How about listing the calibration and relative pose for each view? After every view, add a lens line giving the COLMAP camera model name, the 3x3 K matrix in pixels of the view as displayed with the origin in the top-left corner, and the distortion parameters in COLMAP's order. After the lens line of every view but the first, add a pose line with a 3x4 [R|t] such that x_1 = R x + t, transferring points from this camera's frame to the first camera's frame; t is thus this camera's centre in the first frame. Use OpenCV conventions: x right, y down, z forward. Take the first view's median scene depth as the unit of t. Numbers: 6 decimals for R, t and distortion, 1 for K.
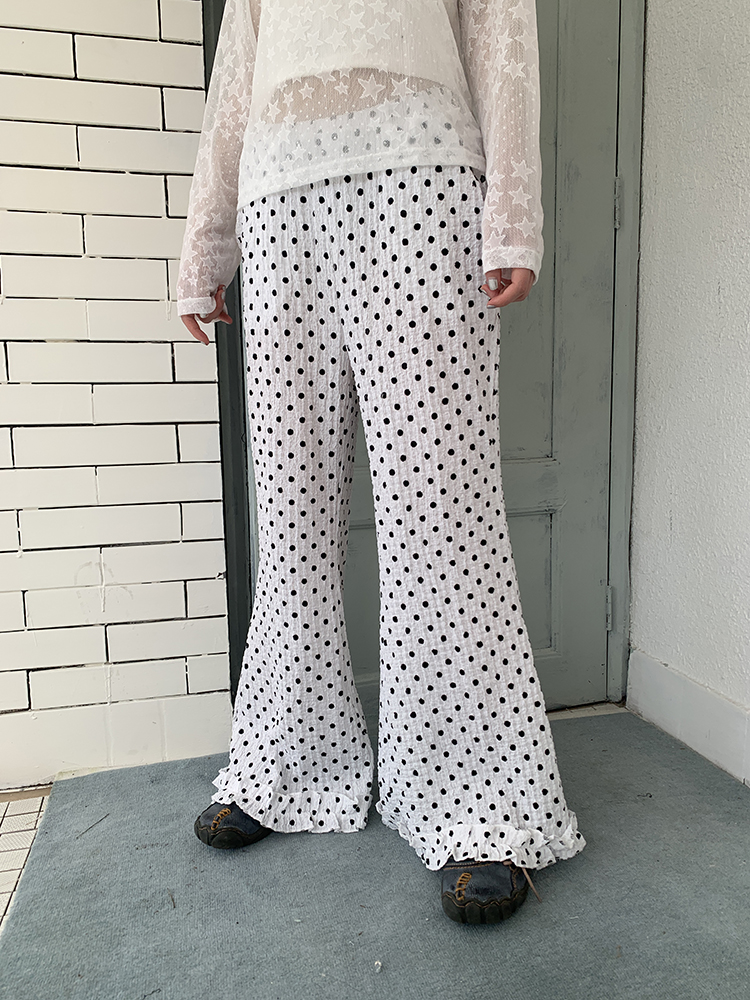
lens RADIAL K [[745.6, 0, 377.1], [0, 745.6, 531.7], [0, 0, 1]] dist [-0.011812, 0.000772]
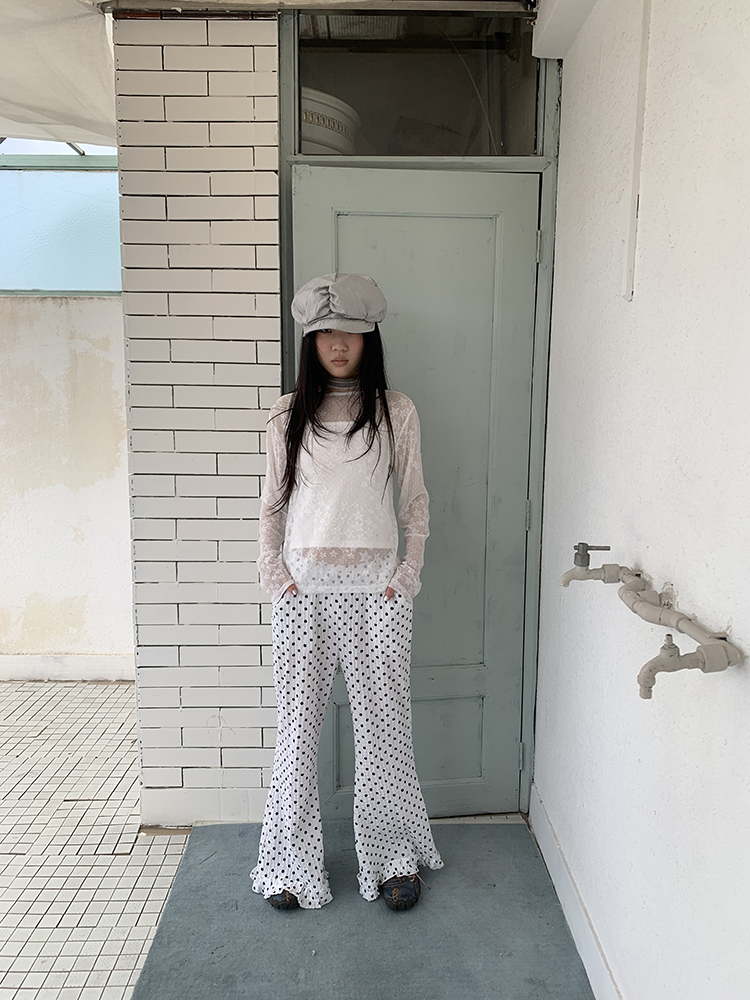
lens RADIAL K [[754.0, 0, 375.7], [0, 754.0, 496.2], [0, 0, 1]] dist [0.003815, -0.000643]
pose [[0.978243, 0.057992, -0.199191, 0.458136], [-0.059978, 0.998192, -0.003947, -0.663287], [0.198602, 0.015808, 0.979953, -1.023142]]
